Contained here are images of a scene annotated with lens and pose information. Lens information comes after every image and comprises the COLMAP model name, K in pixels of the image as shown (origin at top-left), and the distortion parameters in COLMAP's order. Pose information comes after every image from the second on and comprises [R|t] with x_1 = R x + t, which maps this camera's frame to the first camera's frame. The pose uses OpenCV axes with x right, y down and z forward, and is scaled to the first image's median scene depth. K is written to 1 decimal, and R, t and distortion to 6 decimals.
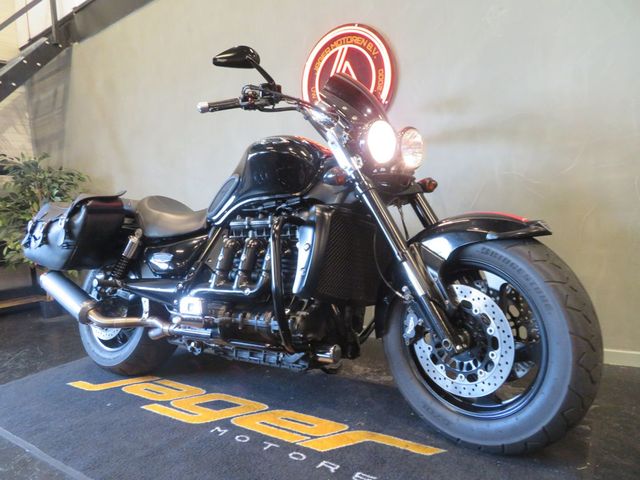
lens RADIAL K [[462.1, 0, 324.3], [0, 462.1, 244.9], [0, 0, 1]] dist [-0.021183, 0.013950]
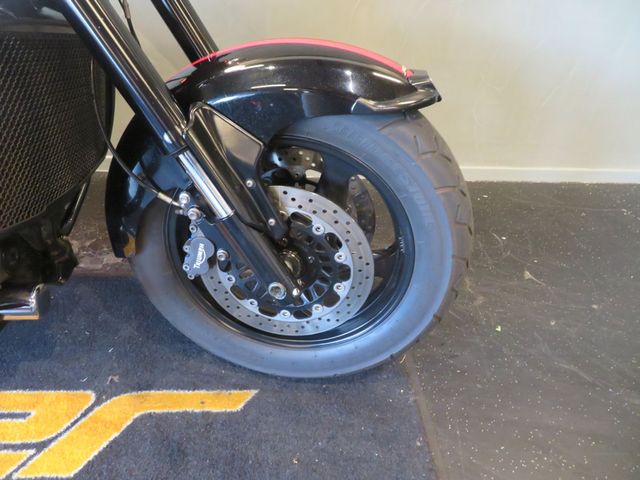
lens RADIAL K [[462.1, 0, 320.4], [0, 462.1, 237.0], [0, 0, 1]] dist [-0.021183, 0.013950]
pose [[0.767340, -0.269352, 0.581927, -0.017090], [-0.083209, 0.858003, 0.506859, -0.123581], [-0.635819, -0.437355, 0.635968, 0.491272]]
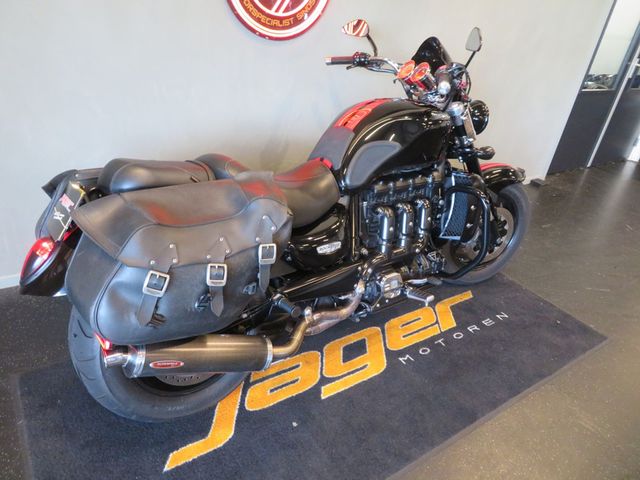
lens RADIAL K [[462.1, 0, 325.4], [0, 462.1, 238.4], [0, 0, 1]] dist [-0.021183, 0.013950]
pose [[0.325778, -0.344238, 0.880550, -1.297657], [-0.084493, 0.917032, 0.389760, -0.372526], [-0.941663, -0.201375, 0.269664, 0.932113]]
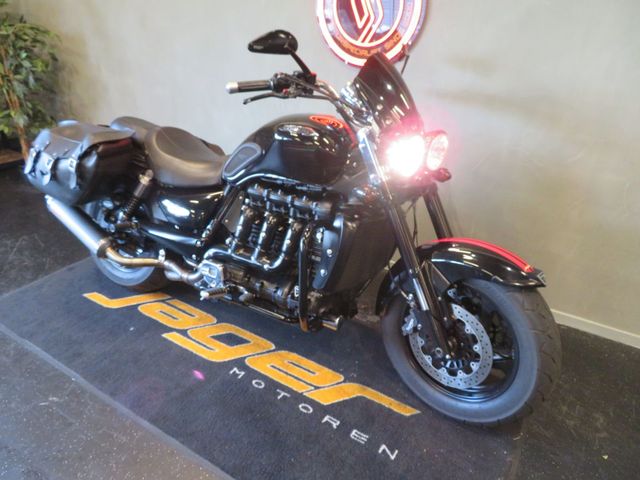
lens RADIAL K [[462.1, 0, 323.5], [0, 462.1, 244.5], [0, 0, 1]] dist [-0.021183, 0.013950]
pose [[0.992034, 0.075658, 0.100716, -0.150529], [-0.108015, 0.922286, 0.371107, -0.382378], [-0.064812, -0.379030, 0.923112, -0.008867]]
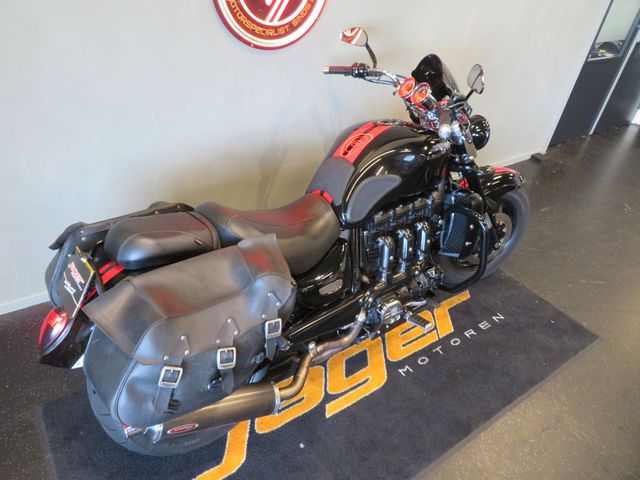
lens RADIAL K [[462.1, 0, 325.2], [0, 462.1, 237.4], [0, 0, 1]] dist [-0.021183, 0.013950]
pose [[0.317021, -0.454061, 0.832662, -1.233572], [-0.067982, 0.864810, 0.497475, -0.572824], [-0.945979, -0.214316, 0.243295, 0.975519]]
